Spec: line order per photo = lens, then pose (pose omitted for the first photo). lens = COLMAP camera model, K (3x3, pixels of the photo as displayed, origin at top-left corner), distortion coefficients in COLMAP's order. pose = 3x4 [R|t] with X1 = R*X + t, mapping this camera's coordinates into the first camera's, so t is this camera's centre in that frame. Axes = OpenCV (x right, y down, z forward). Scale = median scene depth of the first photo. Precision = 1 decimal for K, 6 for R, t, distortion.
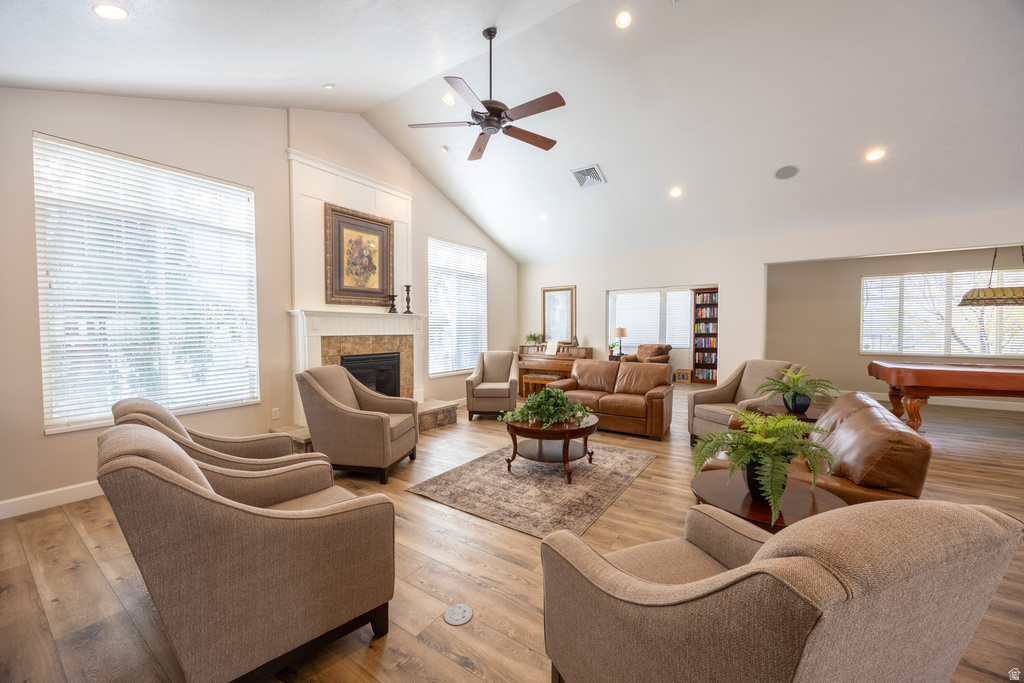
lens RADIAL K [[382.7, 0, 512.0], [0, 382.7, 341.5], [0, 0, 1]] dist [-0.000913, -0.000095]
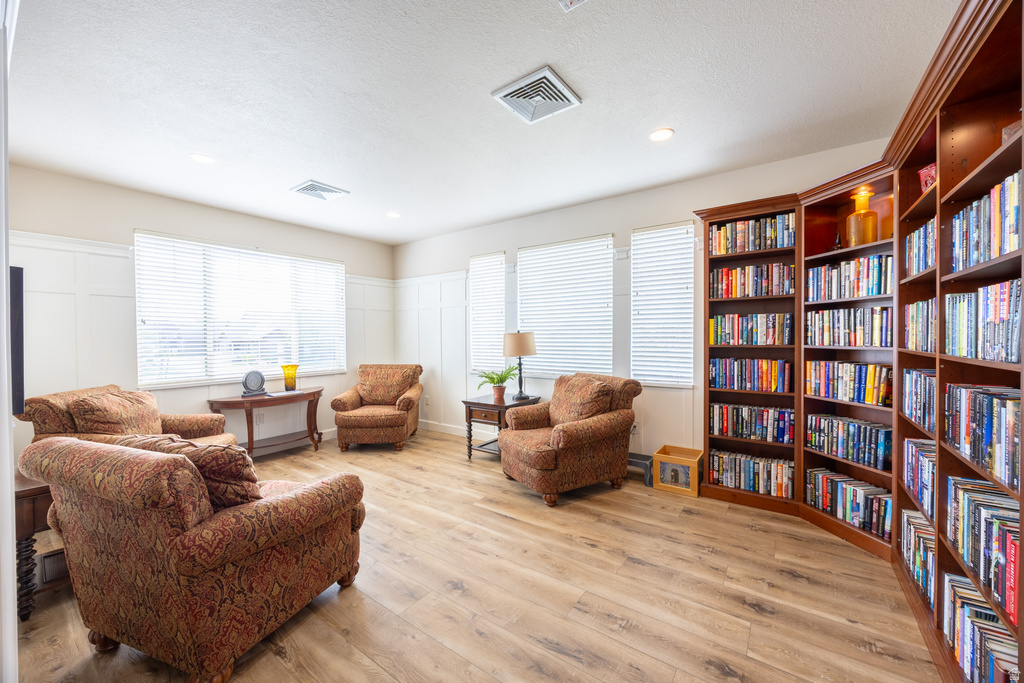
lens RADIAL K [[382.7, 0, 512.0], [0, 382.7, 341.5], [0, 0, 1]] dist [-0.000913, -0.000095]
pose [[0.999745, -0.003337, -0.022316, 0.317999], [0.002856, 0.999763, -0.021576, -0.018962], [0.022382, 0.021507, 0.999518, 0.671287]]
